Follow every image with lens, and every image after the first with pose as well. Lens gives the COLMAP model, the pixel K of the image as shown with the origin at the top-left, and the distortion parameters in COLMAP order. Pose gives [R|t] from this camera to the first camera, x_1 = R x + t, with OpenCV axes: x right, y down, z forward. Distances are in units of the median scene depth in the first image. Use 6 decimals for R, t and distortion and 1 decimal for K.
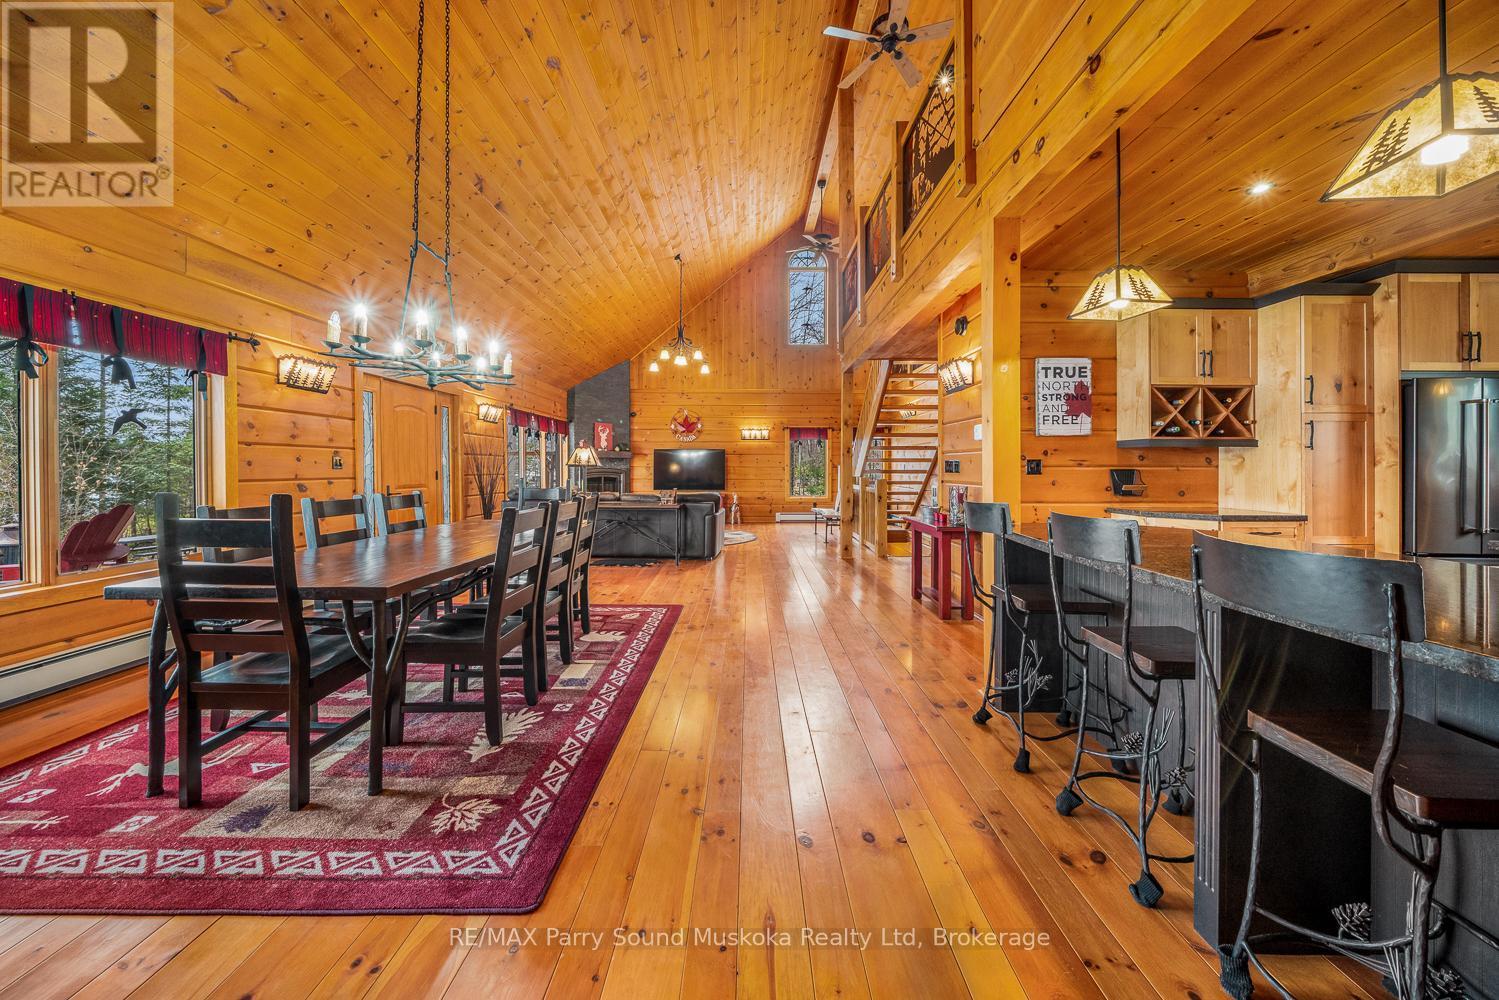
lens RADIAL K [[526.1, 0, 738.4], [0, 526.1, 468.6], [0, 0, 1]] dist [-0.009216, 0.000222]
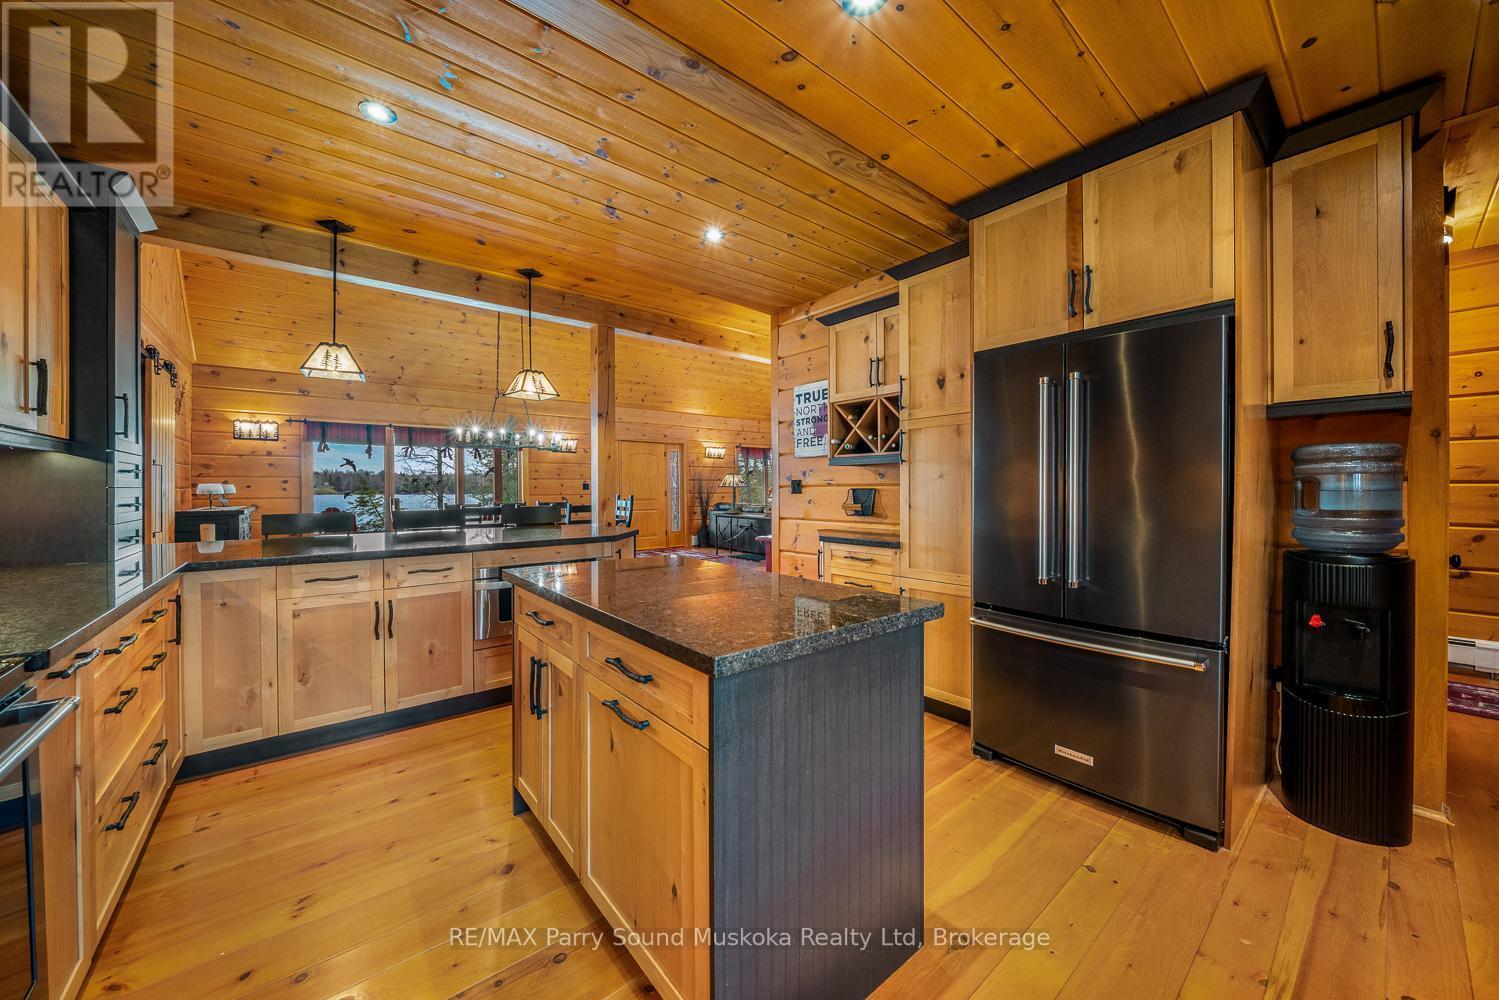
lens RADIAL K [[523.4, 0, 793.3], [0, 523.4, 490.8], [0, 0, 1]] dist [-0.006315, -0.000201]
pose [[0.676647, -0.000611, -0.736308, 1.343217], [0.003479, 0.999991, 0.002367, 0.002884], [0.736300, -0.004163, 0.676643, 0.252726]]
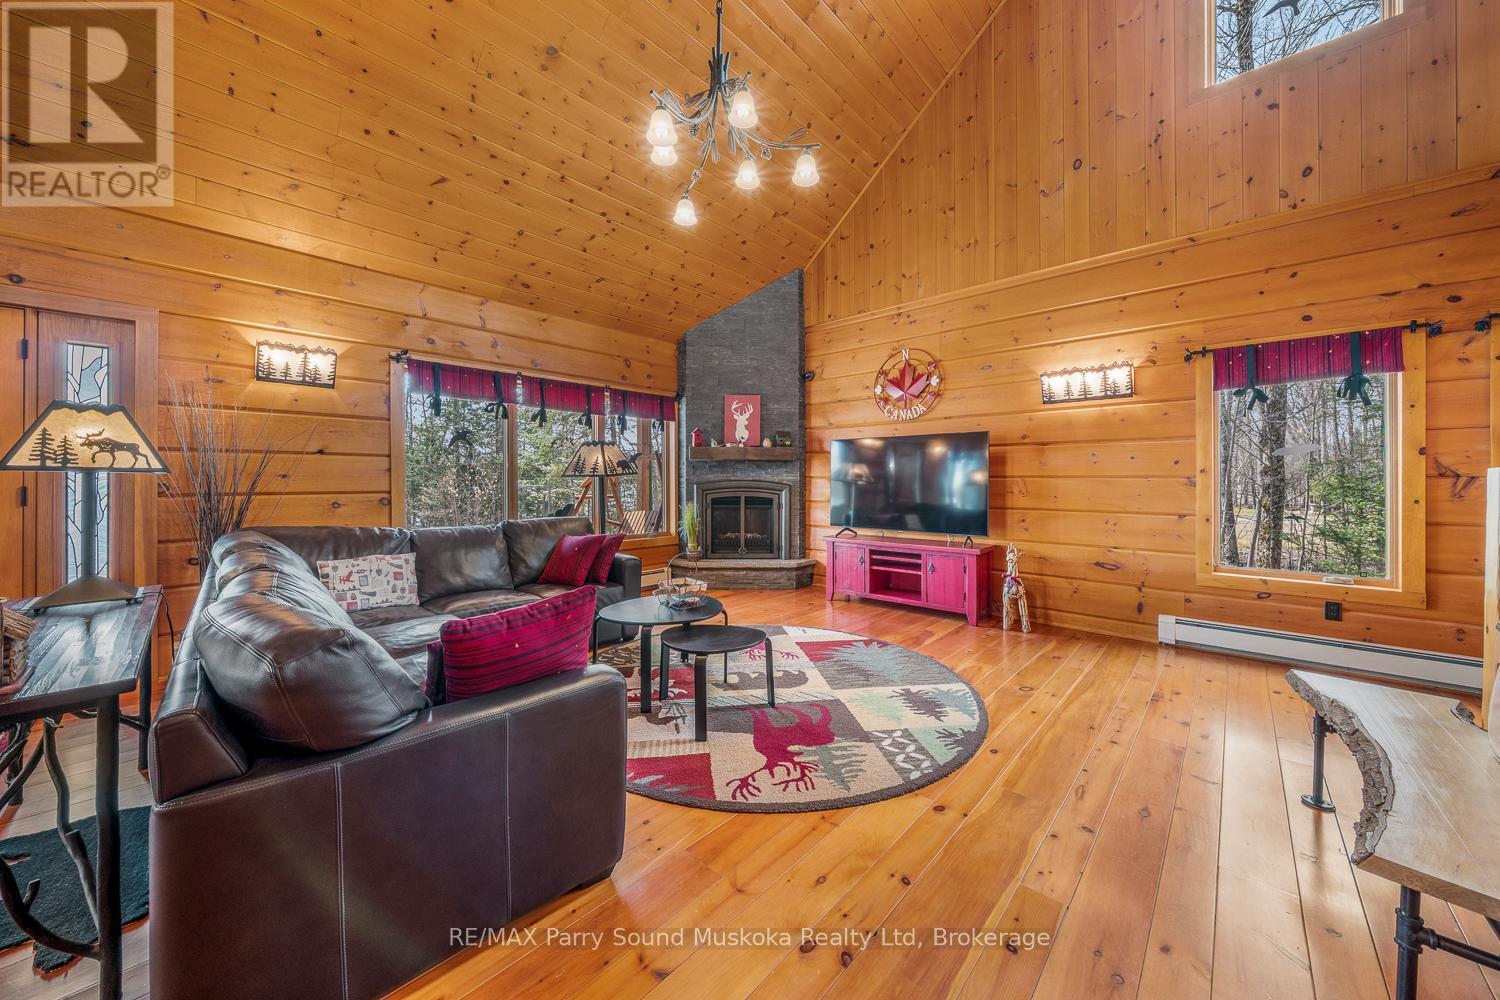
lens RADIAL K [[526.5, 0, 761.6], [0, 526.5, 476.4], [0, 0, 1]] dist [-0.009216, 0.000222]
pose [[0.737926, -0.003748, -0.674871, 0.290902], [-0.002345, 0.999964, -0.008116, -0.001006], [0.674877, 0.007572, 0.737891, 1.593101]]
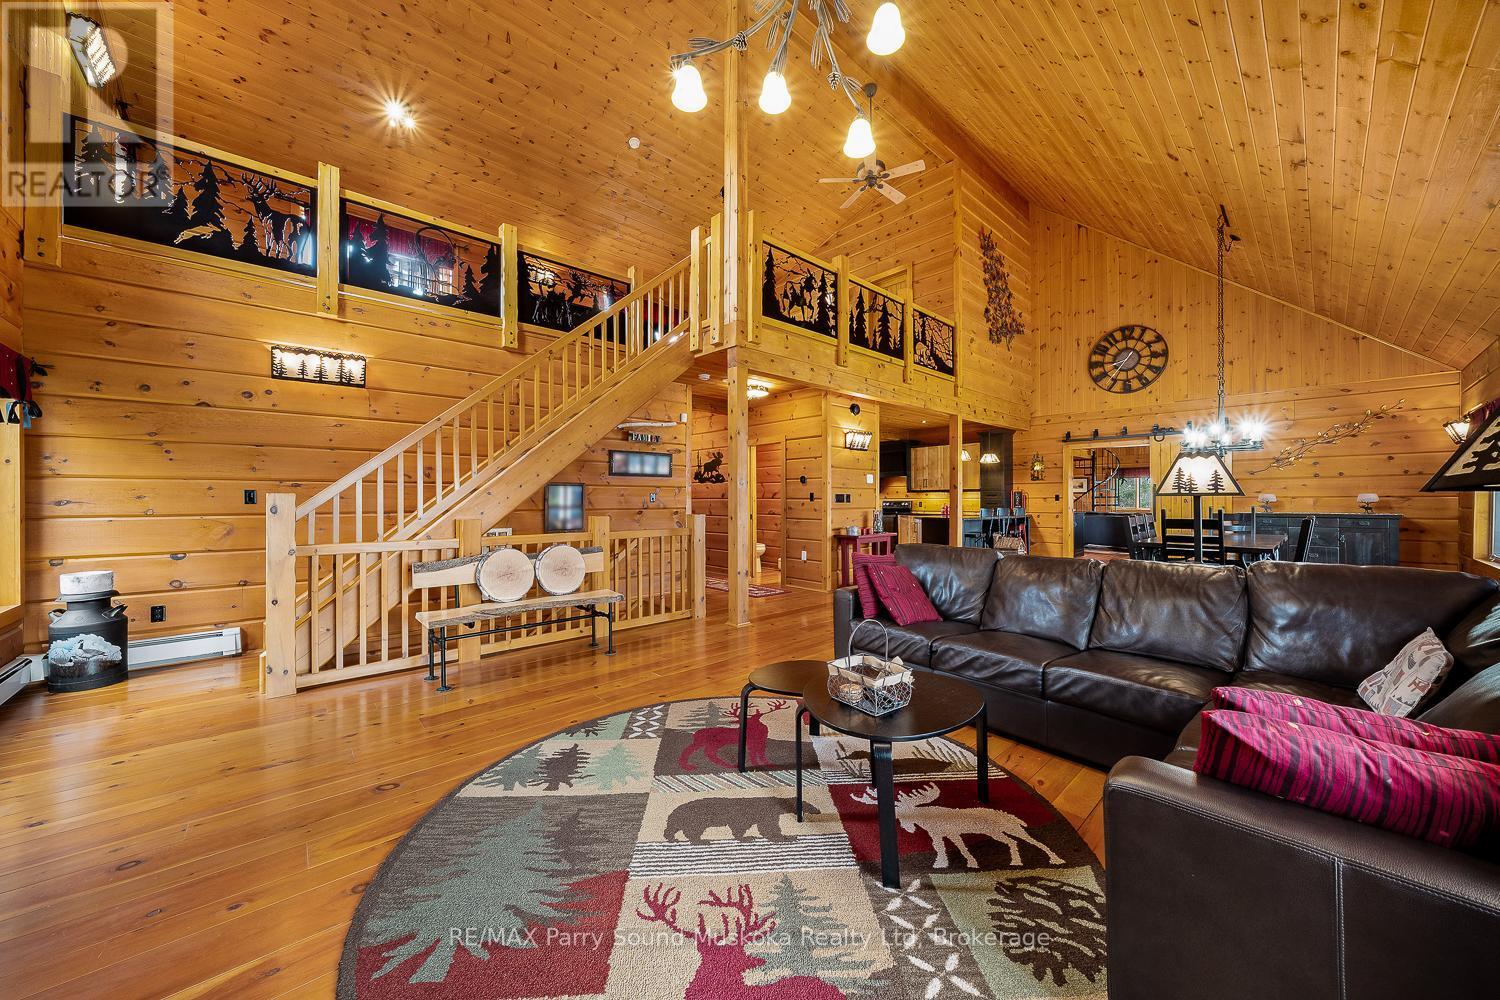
lens RADIAL K [[526.5, 0, 754.0], [0, 526.5, 500.3], [0, 0, 1]] dist [-0.009216, 0.000222]
pose [[-0.660519, -0.001720, 0.750807, -0.559171], [0.002278, 0.999988, 0.004294, -0.006126], [-0.750806, 0.004547, -0.660507, 2.433076]]
